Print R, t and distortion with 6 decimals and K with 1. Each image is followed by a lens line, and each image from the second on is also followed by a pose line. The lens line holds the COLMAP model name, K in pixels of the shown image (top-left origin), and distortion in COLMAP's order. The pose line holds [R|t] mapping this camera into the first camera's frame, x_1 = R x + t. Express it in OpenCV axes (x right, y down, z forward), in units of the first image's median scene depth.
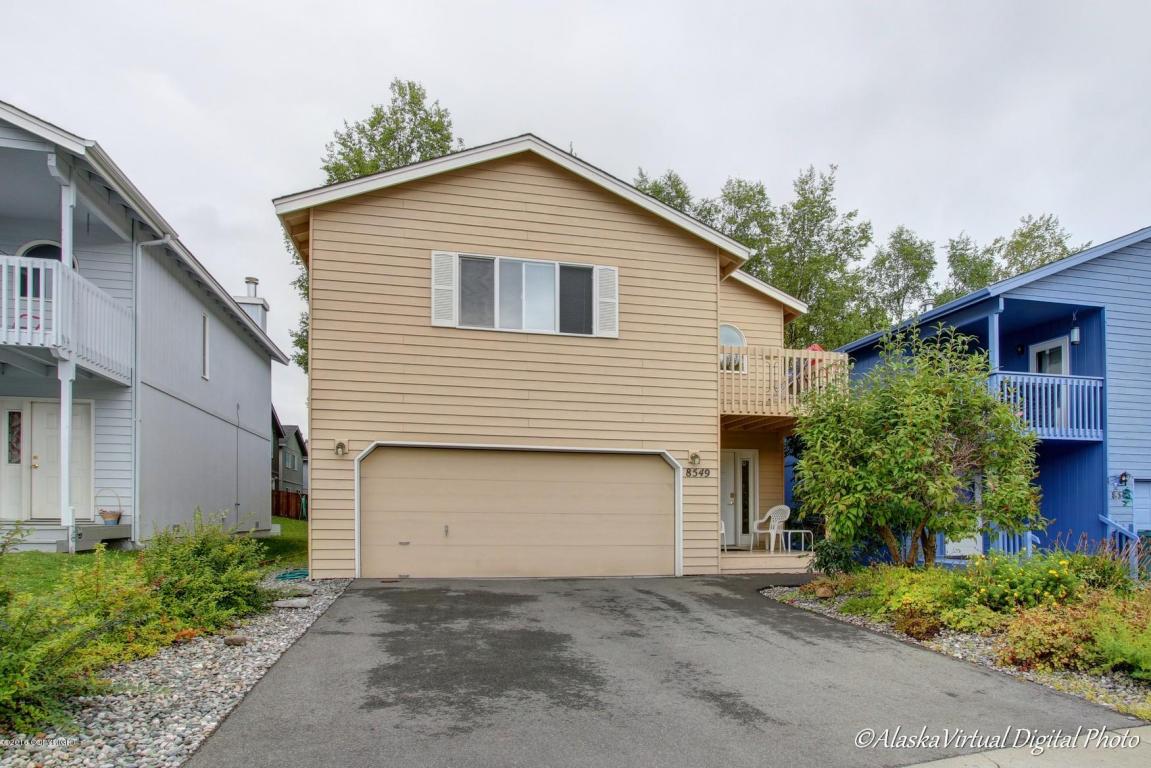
lens RADIAL K [[627.9, 0, 570.5], [0, 627.9, 385.7], [0, 0, 1]] dist [-0.002279, -0.000521]
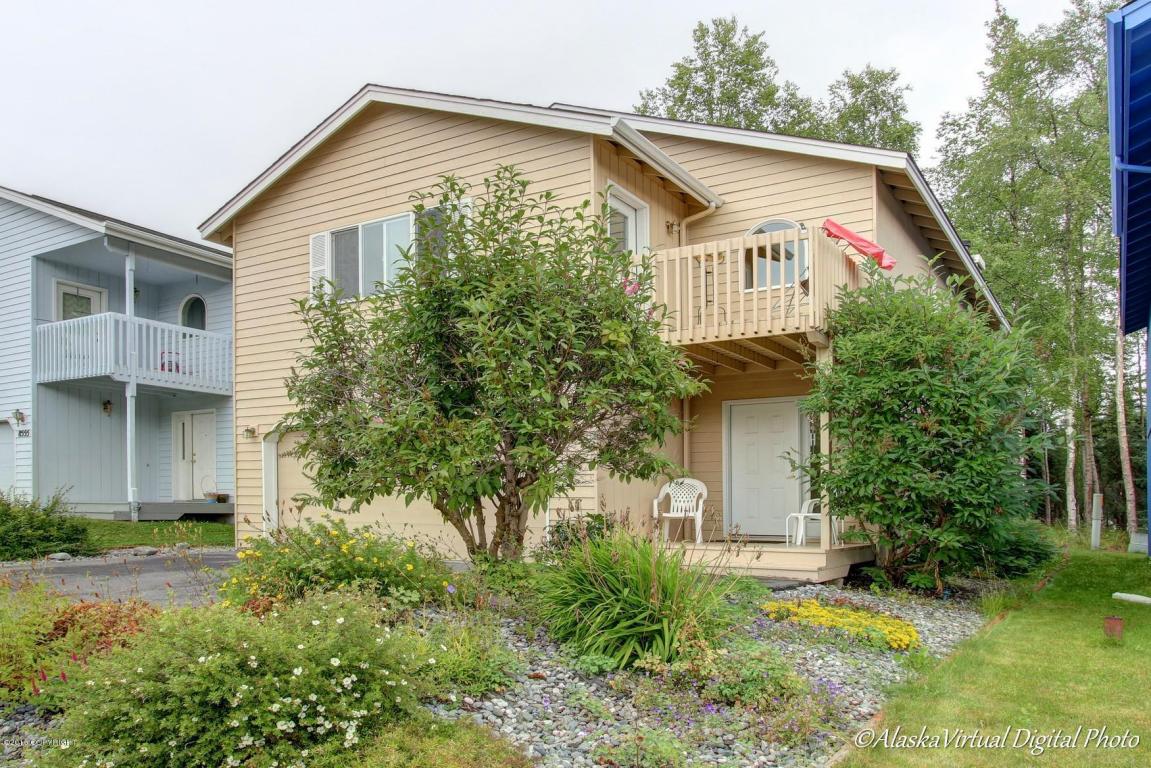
lens RADIAL K [[650.8, 0, 575.2], [0, 650.8, 378.4], [0, 0, 1]] dist [-0.000278, -0.000055]
pose [[0.790468, -0.109268, -0.602678, 0.719634], [0.139309, 0.990244, 0.003181, 0.072128], [0.596451, -0.086473, 0.797978, 0.377074]]
